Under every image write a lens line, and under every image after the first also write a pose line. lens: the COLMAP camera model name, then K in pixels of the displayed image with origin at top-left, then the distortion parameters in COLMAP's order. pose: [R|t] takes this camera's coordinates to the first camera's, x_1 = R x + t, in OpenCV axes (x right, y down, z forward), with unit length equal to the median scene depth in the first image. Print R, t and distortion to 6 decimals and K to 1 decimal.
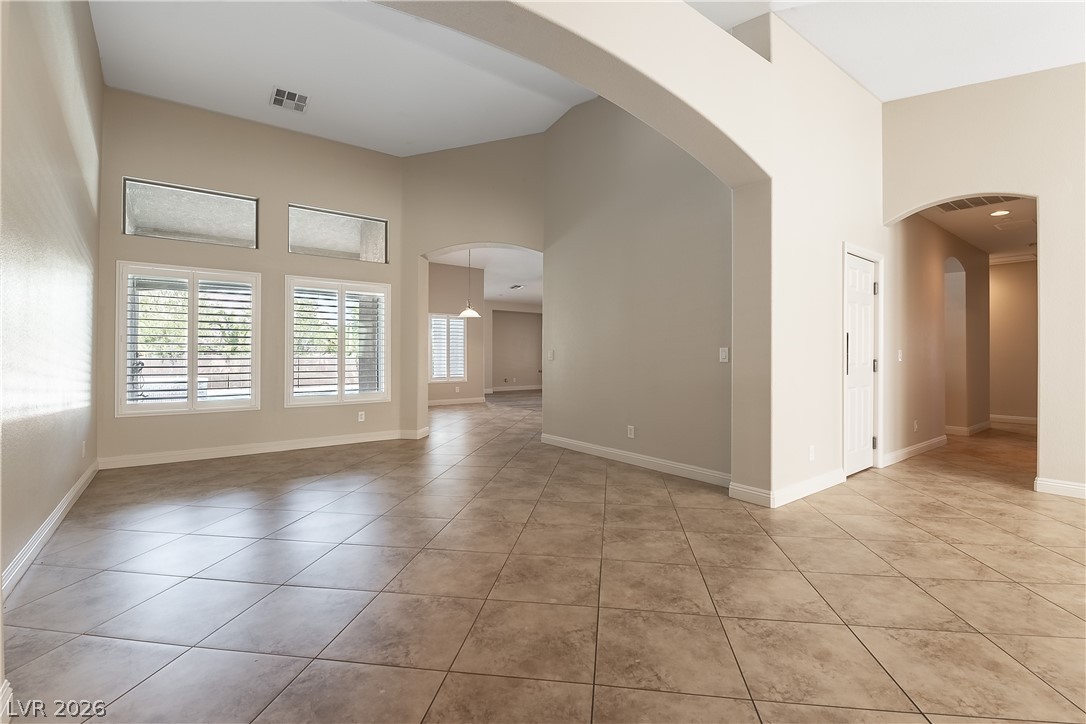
lens RADIAL K [[486.8, 0, 550.3], [0, 486.8, 354.5], [0, 0, 1]] dist [-0.001219, -0.000462]
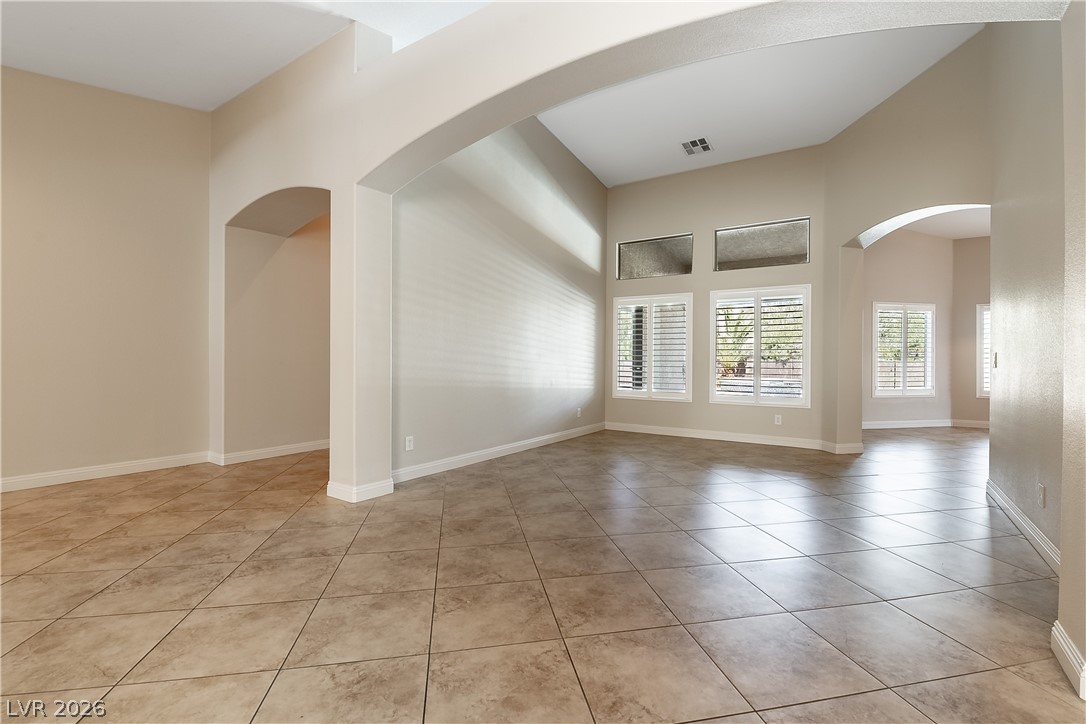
lens RADIAL K [[486.8, 0, 550.3], [0, 486.8, 354.5], [0, 0, 1]] dist [-0.001219, -0.000462]
pose [[0.326012, -0.006913, -0.945340, 0.576201], [-0.004740, 0.999949, -0.008947, 0.005740], [0.945354, 0.007398, 0.325963, 0.321934]]
